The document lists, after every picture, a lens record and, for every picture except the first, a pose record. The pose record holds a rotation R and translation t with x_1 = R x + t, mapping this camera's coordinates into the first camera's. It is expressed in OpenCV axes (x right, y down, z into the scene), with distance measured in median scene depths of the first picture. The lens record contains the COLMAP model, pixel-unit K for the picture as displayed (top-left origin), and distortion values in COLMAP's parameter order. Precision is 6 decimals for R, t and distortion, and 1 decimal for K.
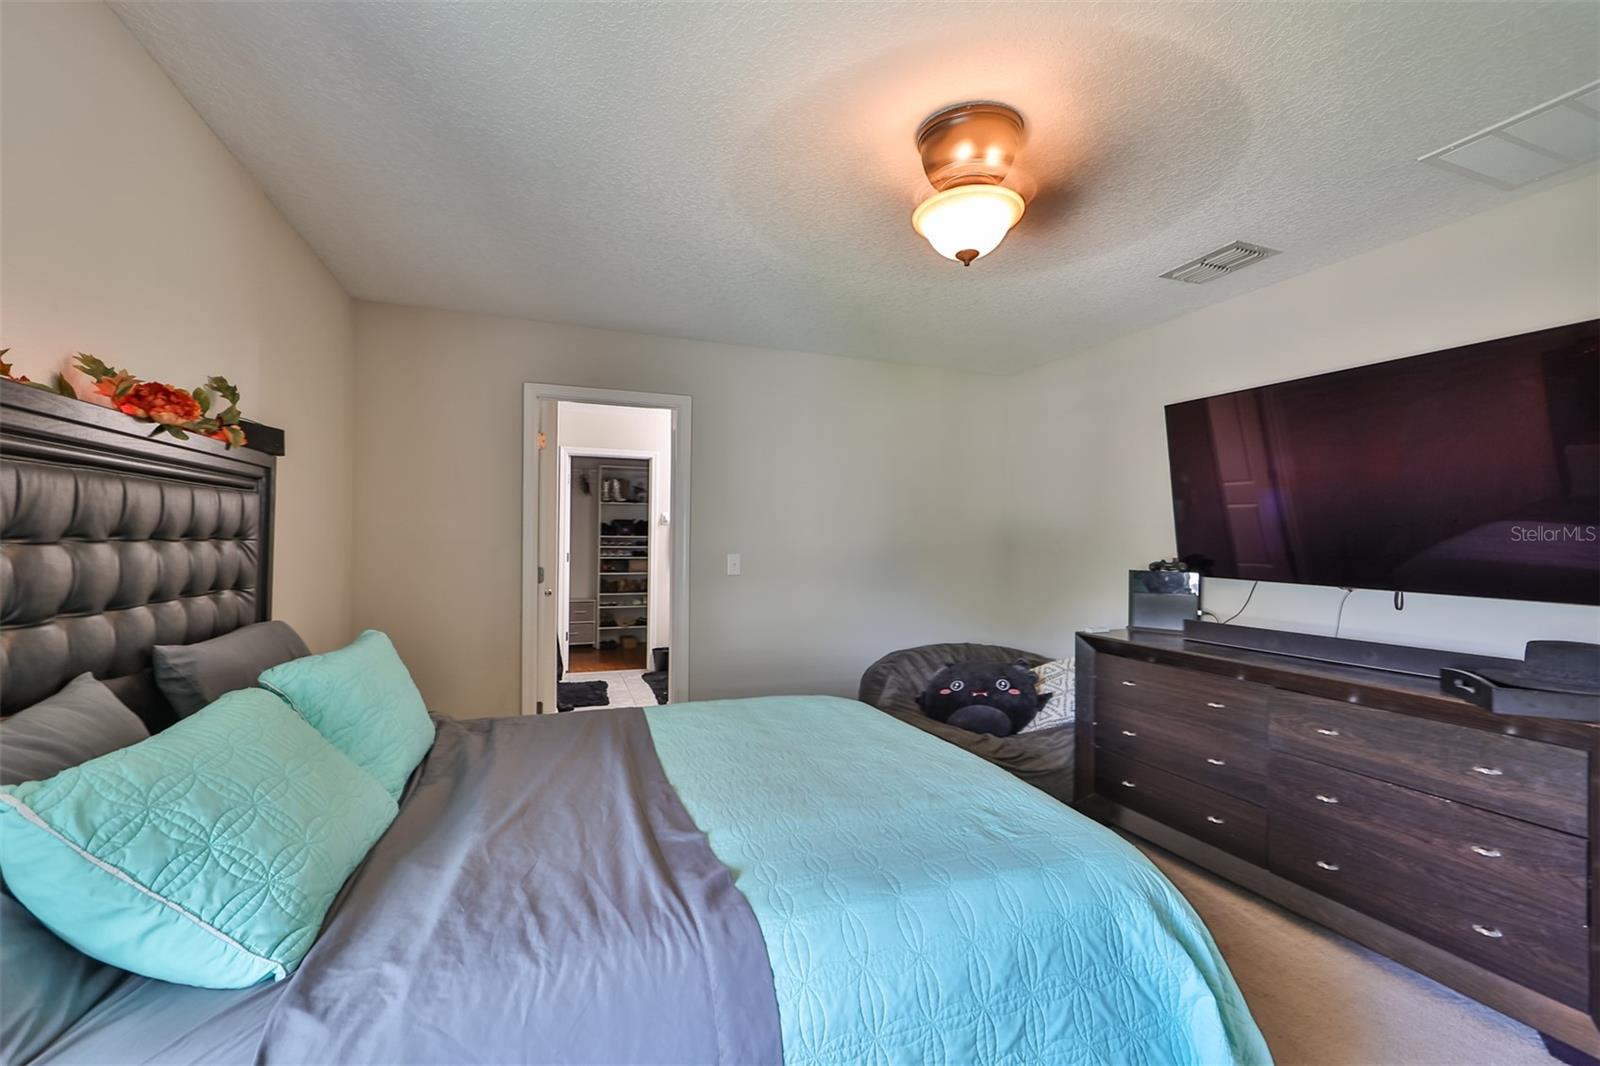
lens RADIAL K [[669.6, 0, 800.8], [0, 669.6, 534.5], [0, 0, 1]] dist [-0.001623, 0.000630]
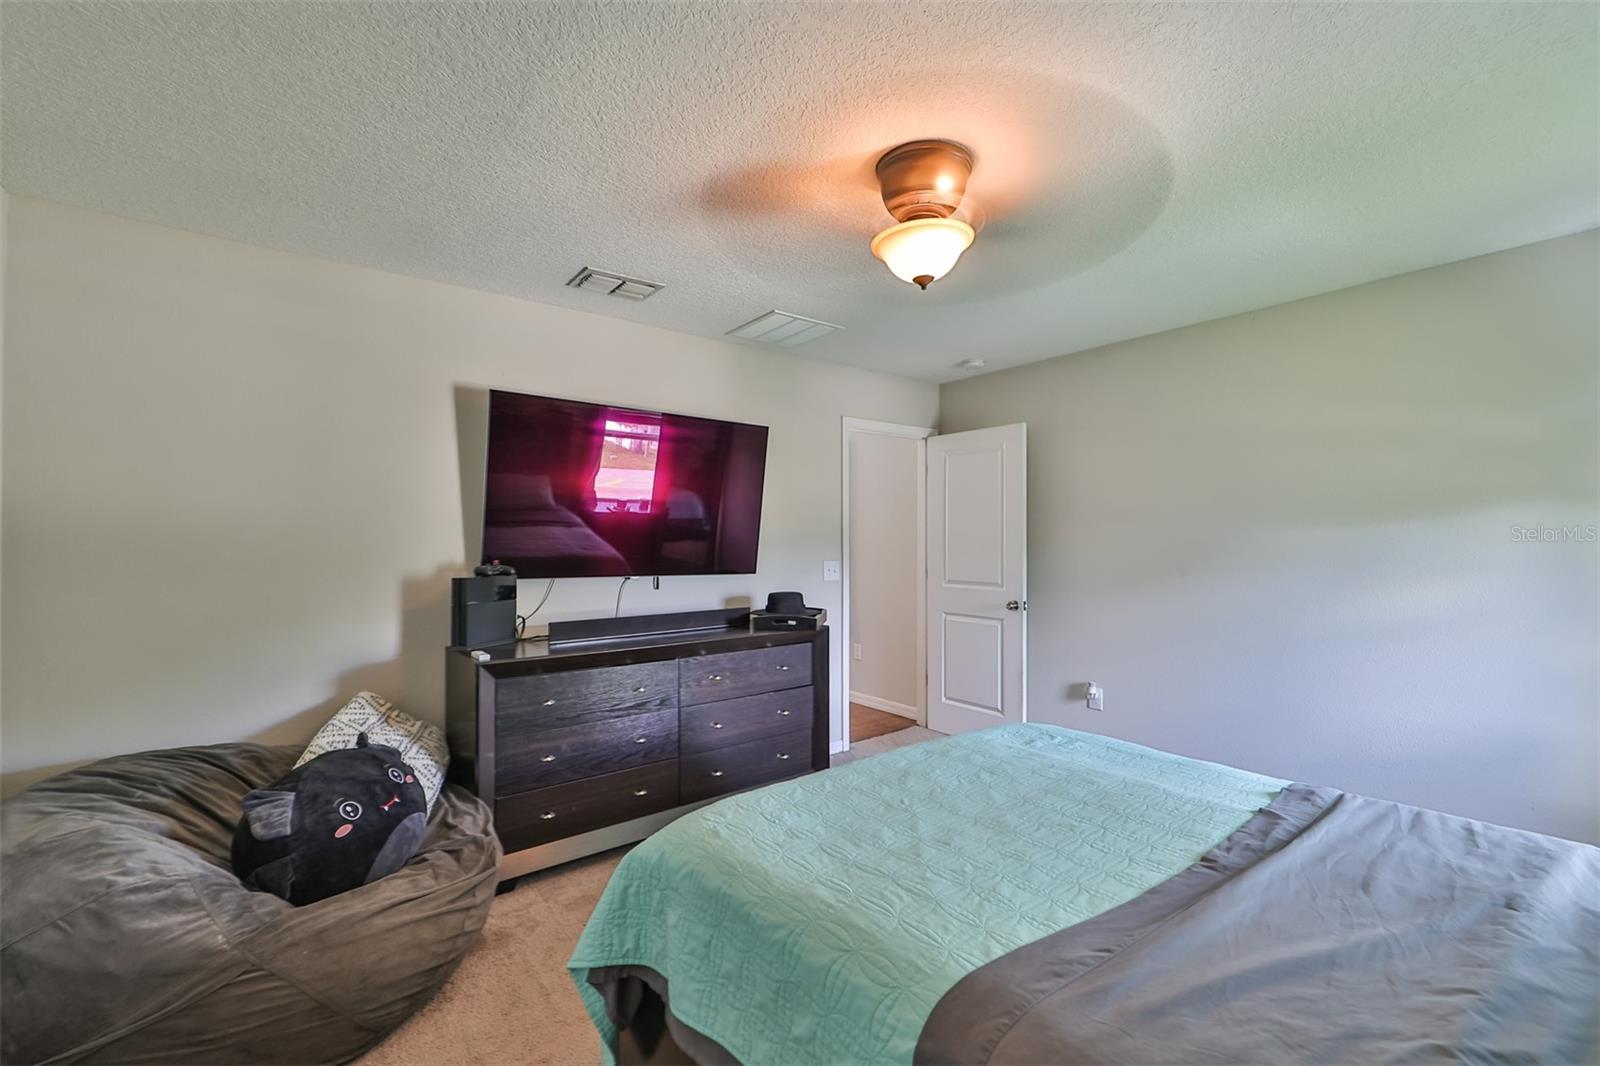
lens RADIAL K [[669.6, 0, 800.4], [0, 669.6, 534.3], [0, 0, 1]] dist [-0.001623, 0.000630]
pose [[-0.283228, -0.000055, 0.959052, -0.931029], [-0.009658, 0.999949, -0.002795, -0.002133], [-0.959004, -0.010054, -0.283215, 1.913236]]
